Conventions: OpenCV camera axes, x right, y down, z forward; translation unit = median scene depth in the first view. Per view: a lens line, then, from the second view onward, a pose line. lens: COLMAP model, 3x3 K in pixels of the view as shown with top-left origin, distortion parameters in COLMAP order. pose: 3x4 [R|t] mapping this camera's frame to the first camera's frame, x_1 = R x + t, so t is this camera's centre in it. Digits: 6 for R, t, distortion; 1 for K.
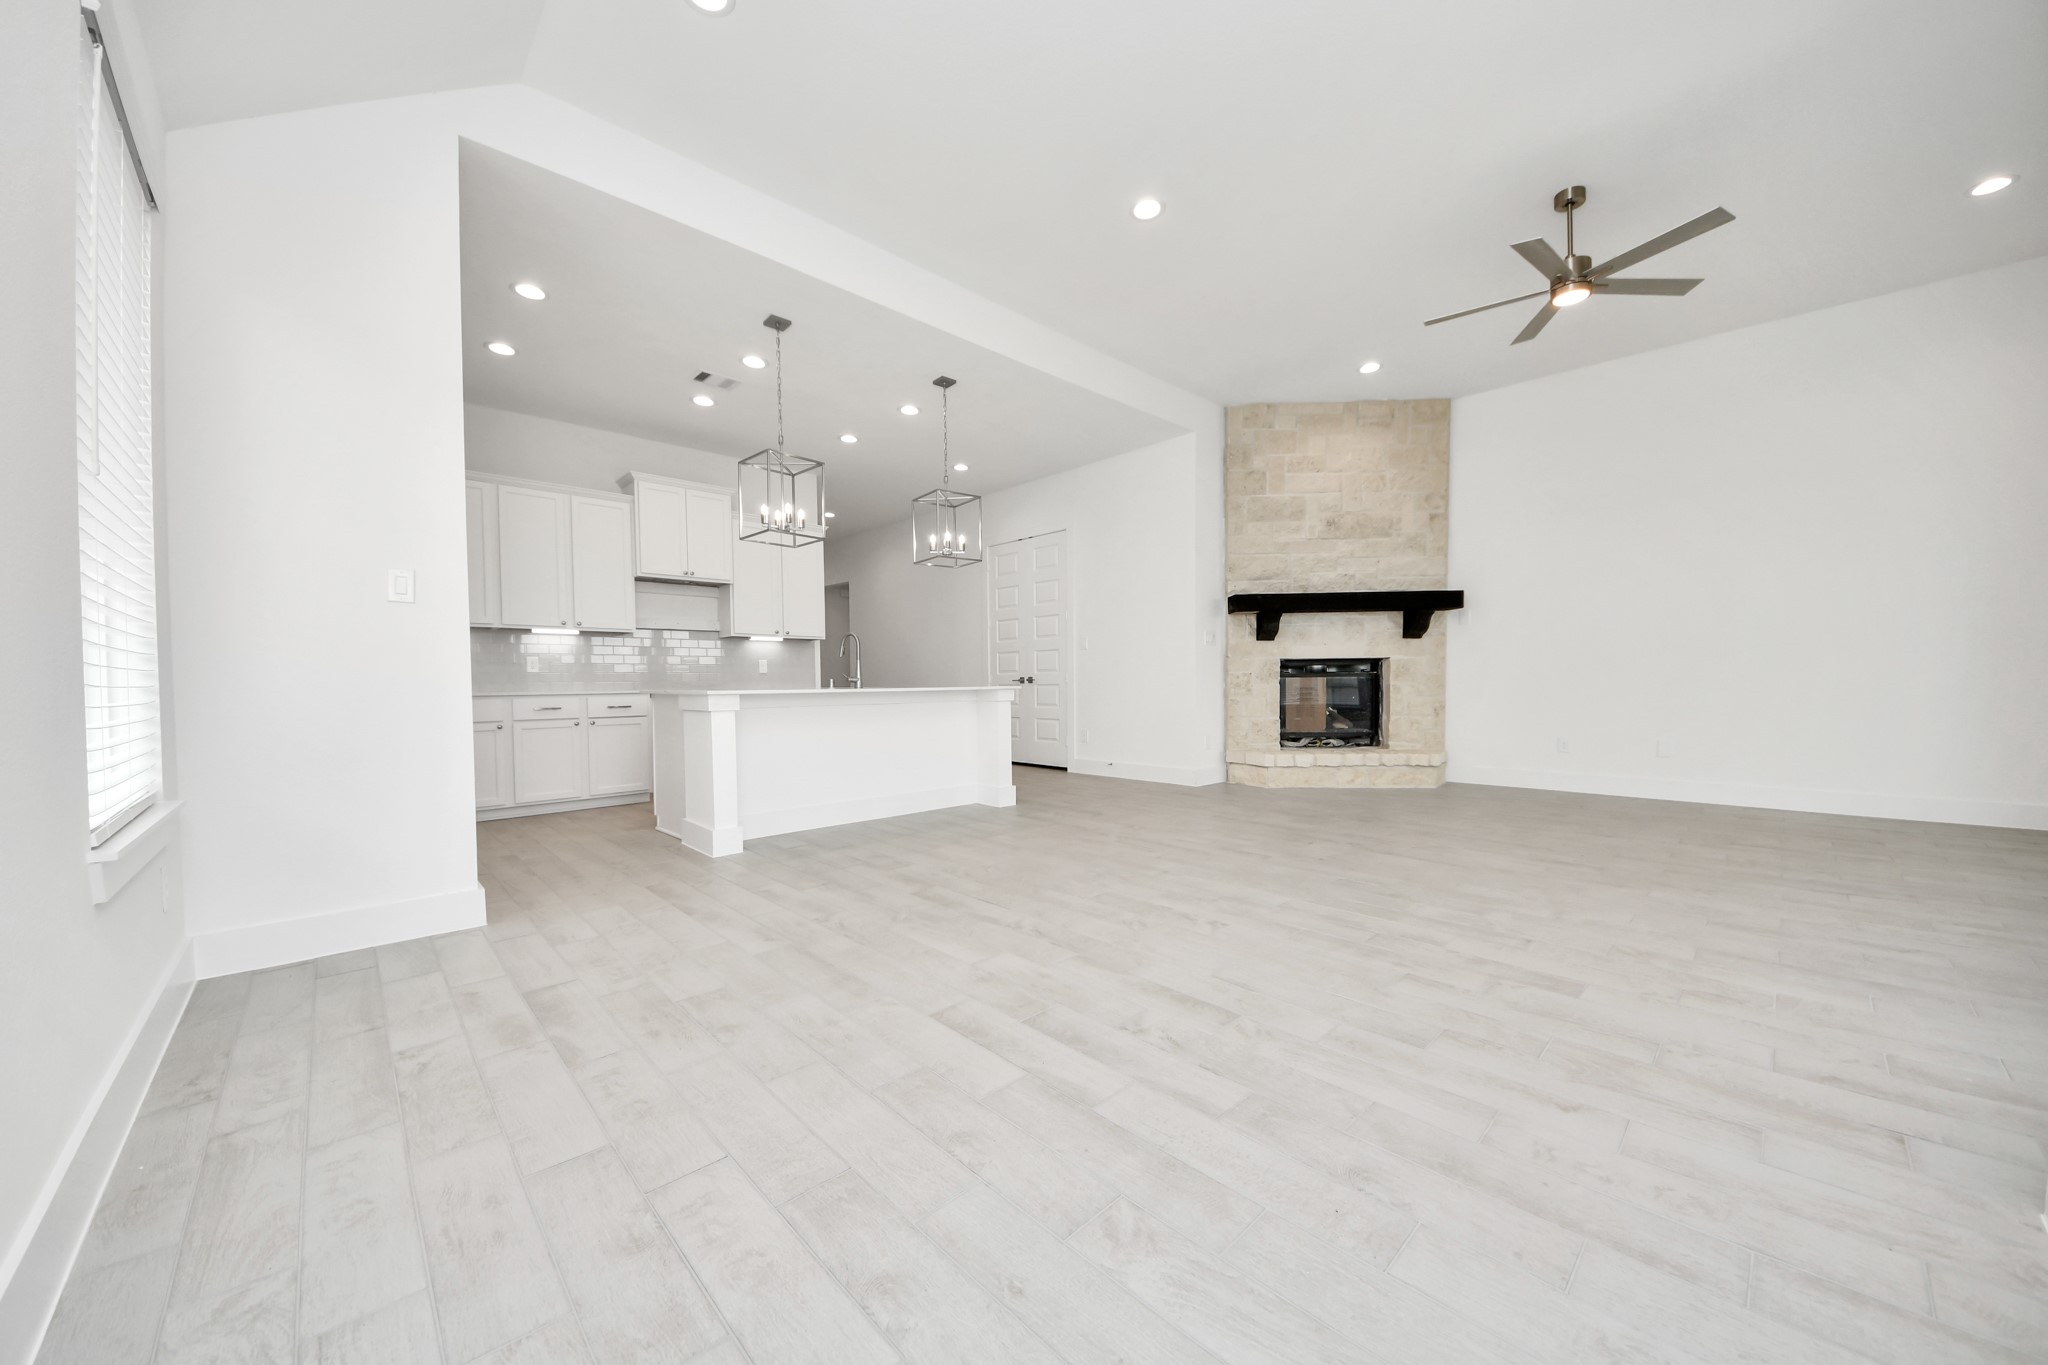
lens RADIAL K [[720.6, 0, 1025.4], [0, 720.6, 696.7], [0, 0, 1]] dist [0.034995, -0.023753]
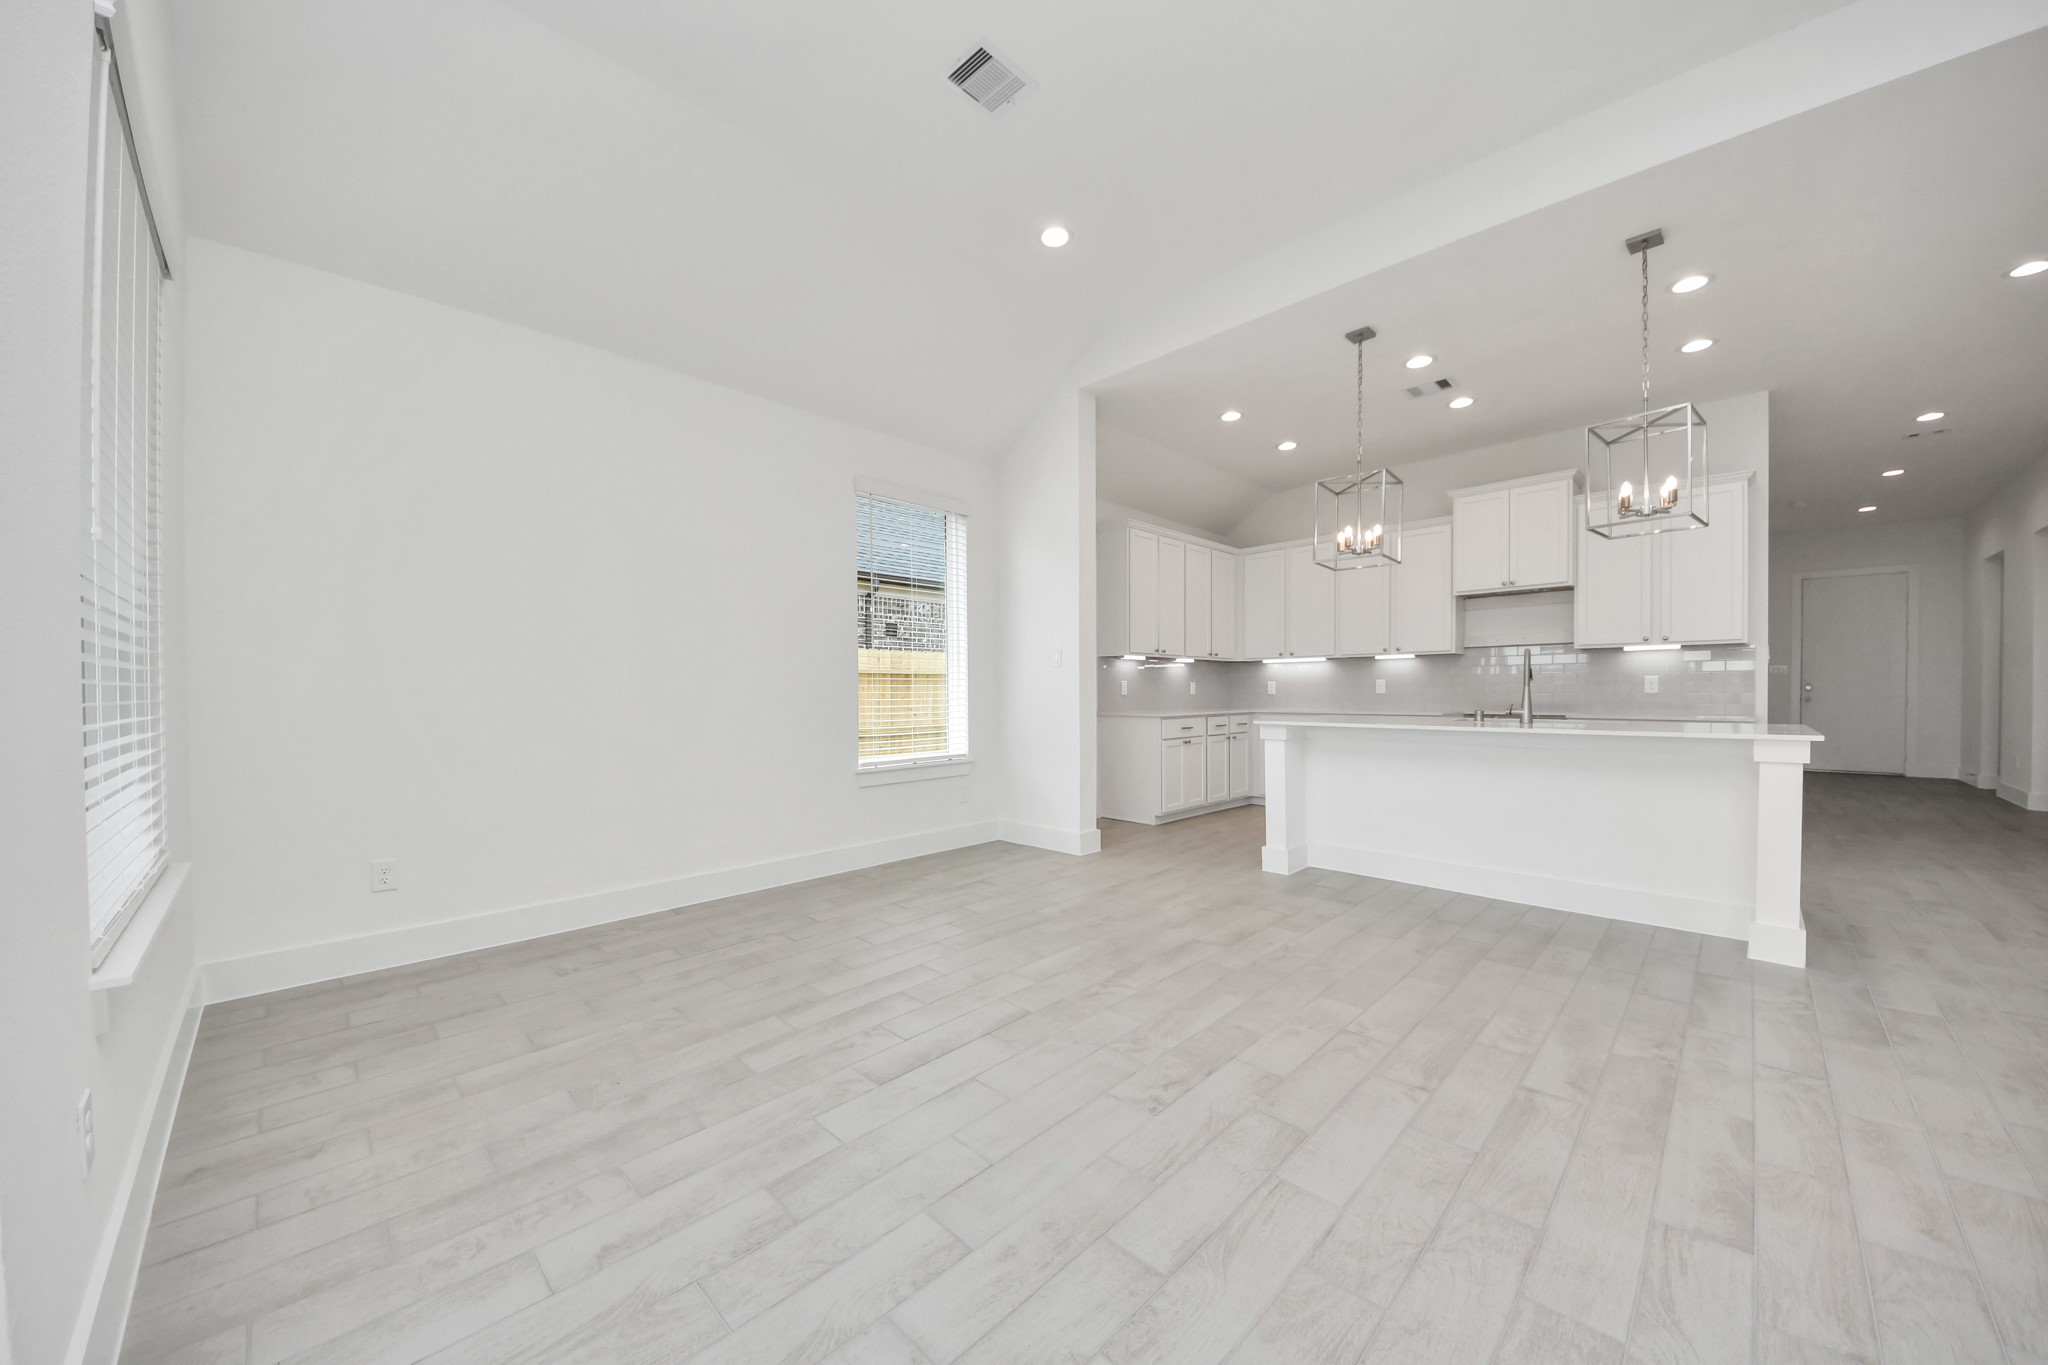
lens RADIAL K [[720.6, 0, 1025.4], [0, 720.6, 696.7], [0, 0, 1]] dist [0.034995, -0.023753]
pose [[0.032794, 0.019968, -0.999263, 0.420101], [-0.015281, 0.999694, 0.019475, -0.038773], [0.999345, 0.014631, 0.033089, 0.376303]]
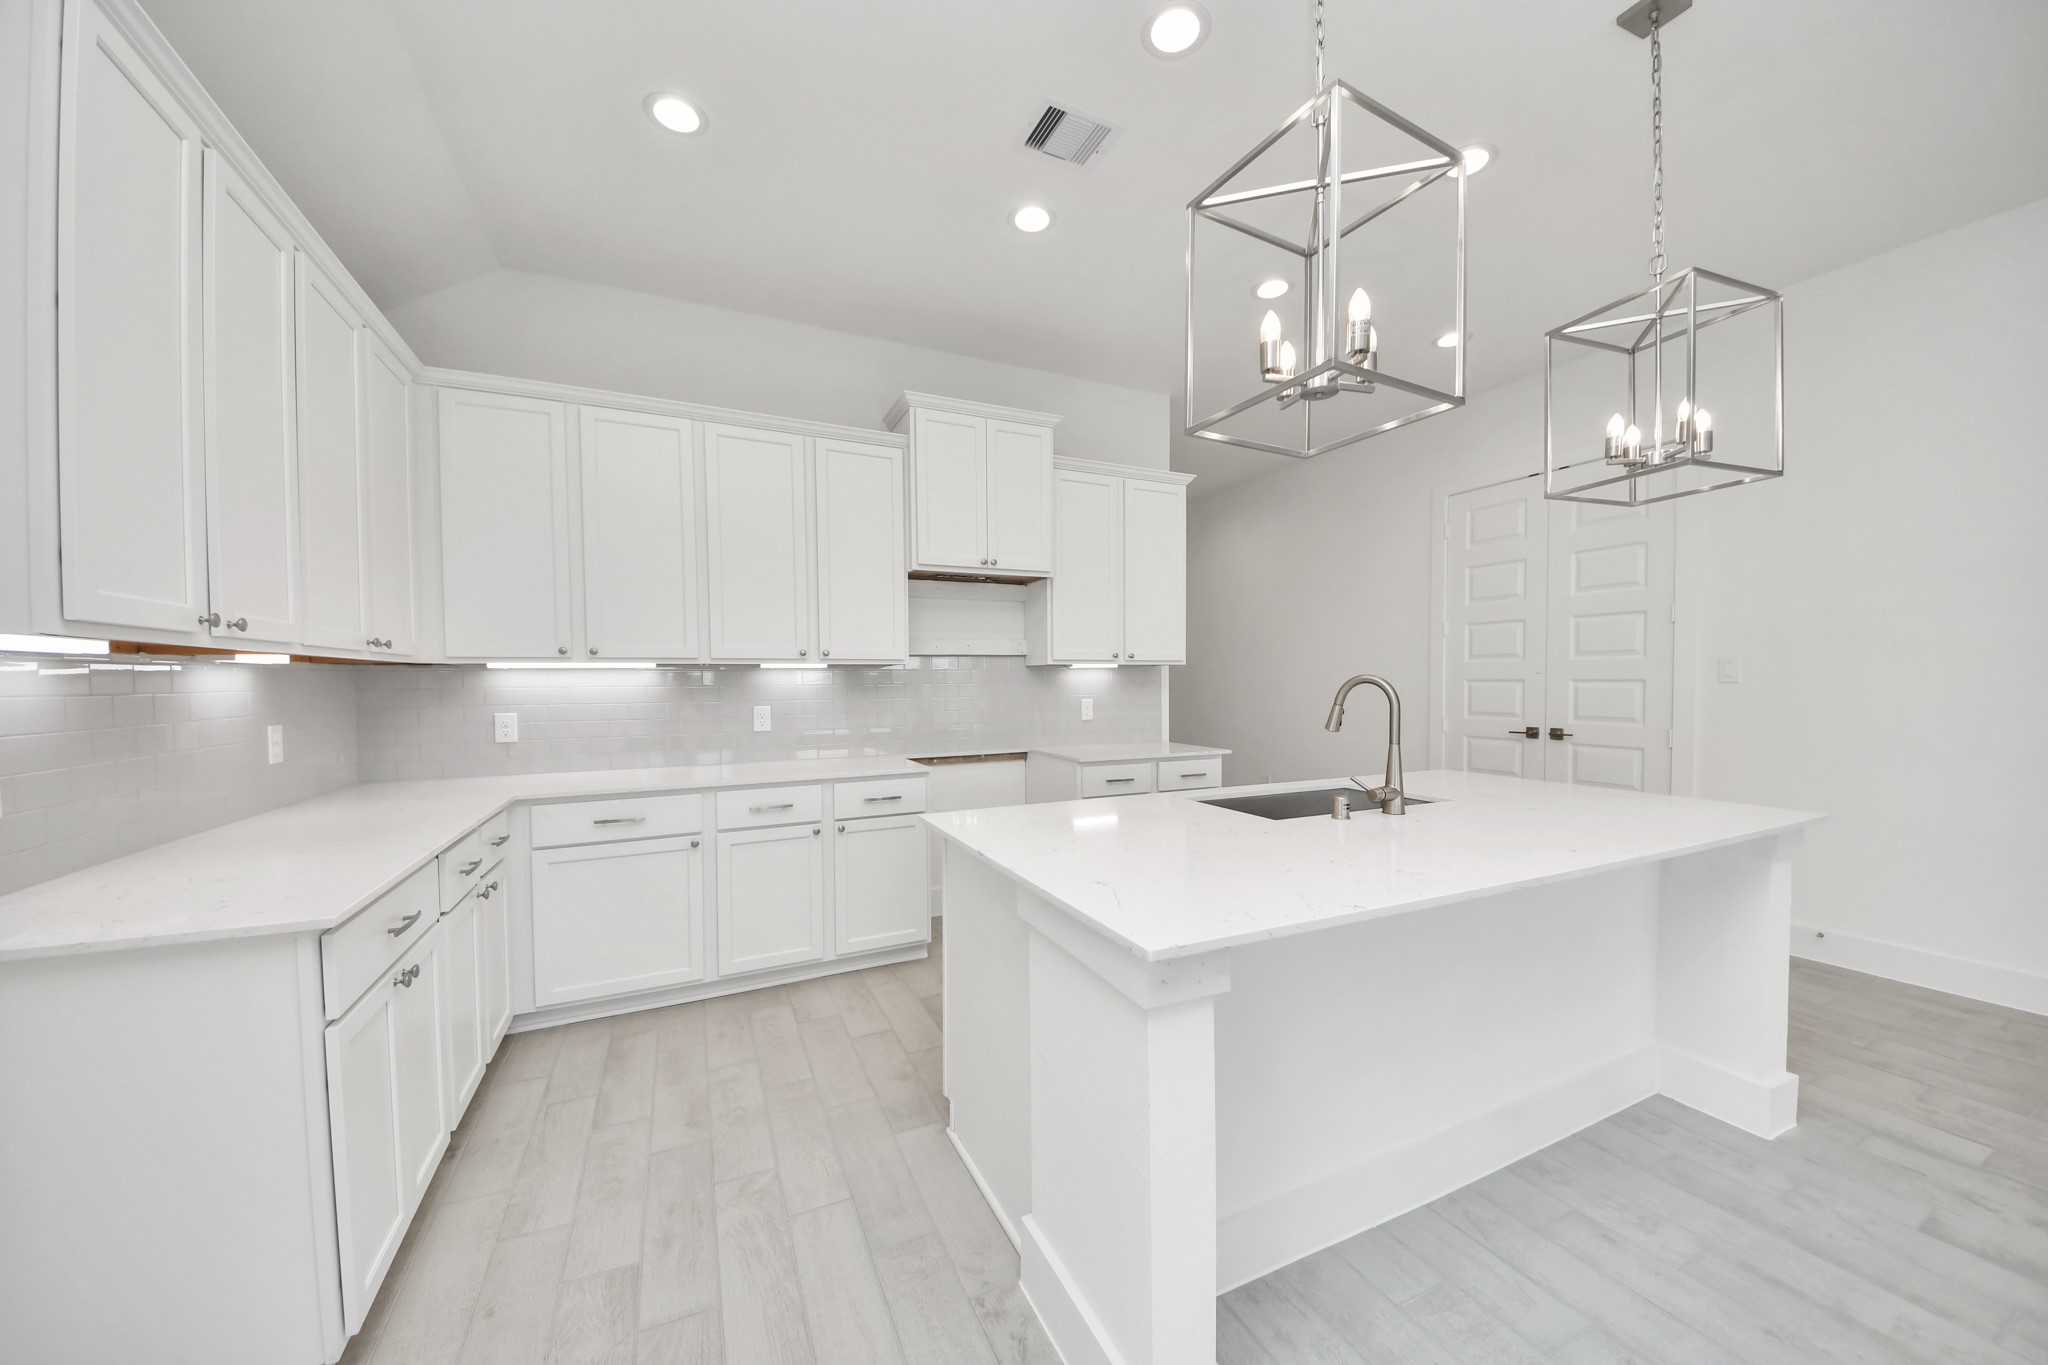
lens RADIAL K [[720.6, 0, 1025.4], [0, 720.6, 696.7], [0, 0, 1]] dist [0.034995, -0.023753]
pose [[0.947716, 0.011922, -0.318892, -0.246477], [-0.009616, 0.999915, 0.008804, -0.065932], [0.318970, -0.005277, 0.947750, 0.450959]]
